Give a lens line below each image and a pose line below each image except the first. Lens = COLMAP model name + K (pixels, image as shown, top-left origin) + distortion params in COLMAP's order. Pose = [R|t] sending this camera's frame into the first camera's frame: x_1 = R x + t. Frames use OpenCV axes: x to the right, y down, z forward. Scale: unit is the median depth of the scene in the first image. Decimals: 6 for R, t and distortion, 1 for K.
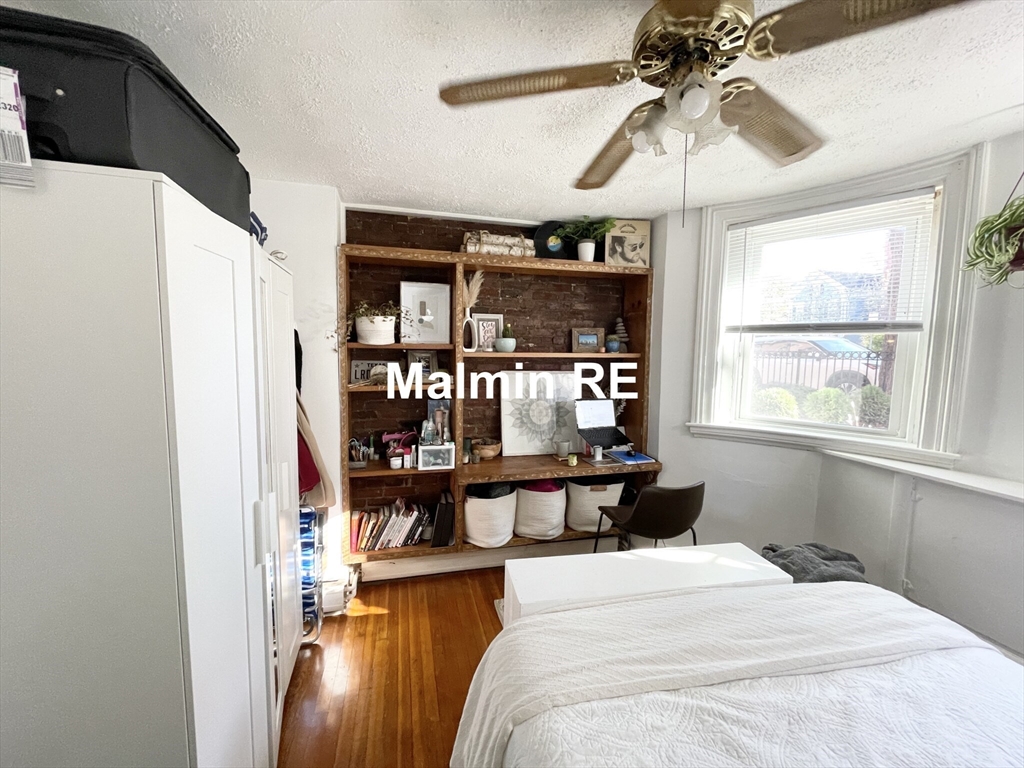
lens RADIAL K [[411.9, 0, 511.8], [0, 411.9, 385.7], [0, 0, 1]] dist [-0.004196, -0.000221]
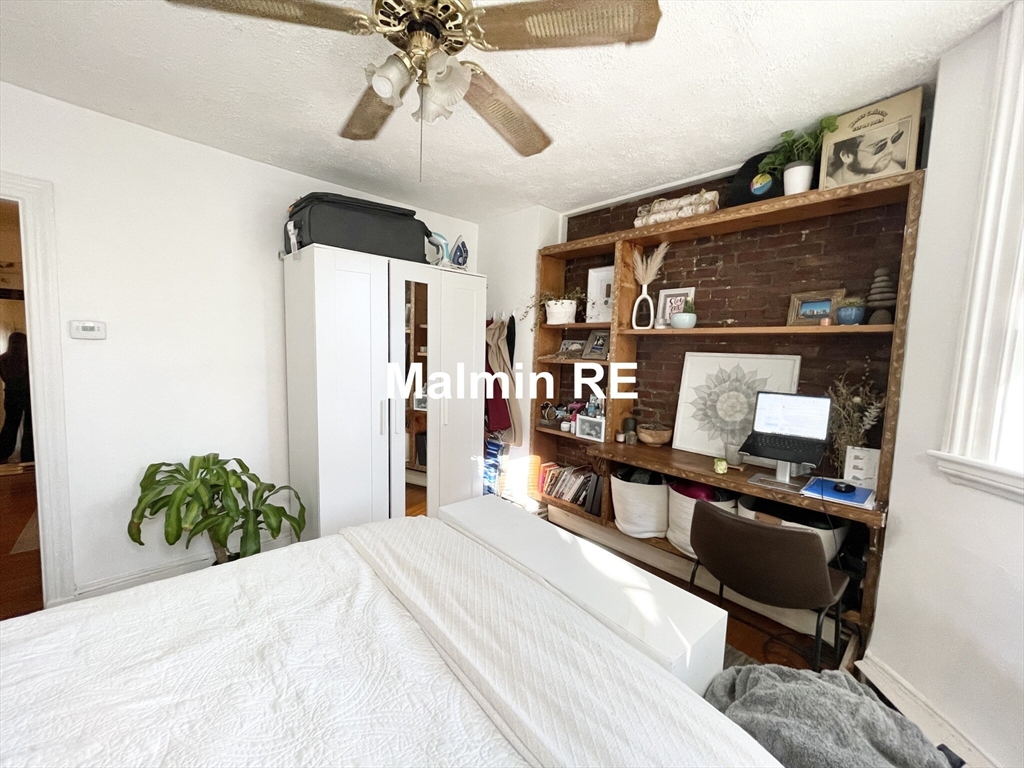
lens RADIAL K [[411.9, 0, 511.9], [0, 411.9, 385.0], [0, 0, 1]] dist [-0.004196, -0.000221]
pose [[0.477004, 0.080017, -0.875251, 0.631685], [-0.097556, 0.994514, 0.037753, 0.041105], [0.873470, 0.067378, 0.482194, 0.288812]]
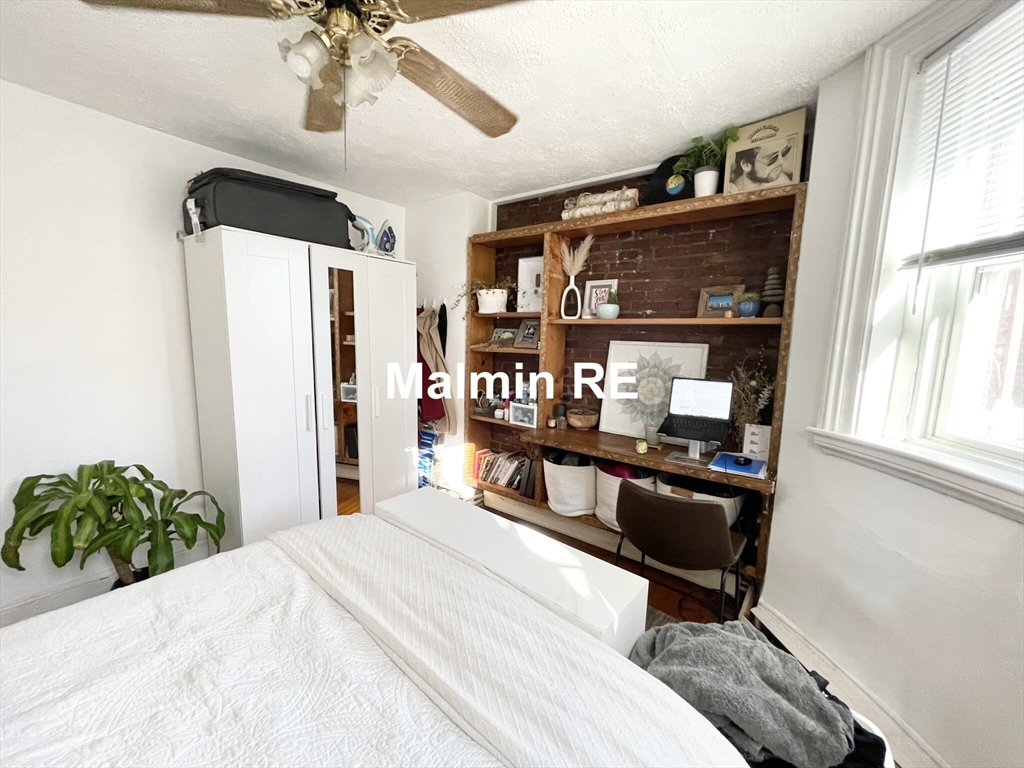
lens RADIAL K [[411.9, 0, 511.6], [0, 411.9, 384.6], [0, 0, 1]] dist [-0.004196, -0.000221]
pose [[0.616146, 0.099948, -0.781265, 0.636610], [-0.082529, 0.994648, 0.062159, 0.026481], [0.783296, 0.026178, 0.621097, 0.278036]]
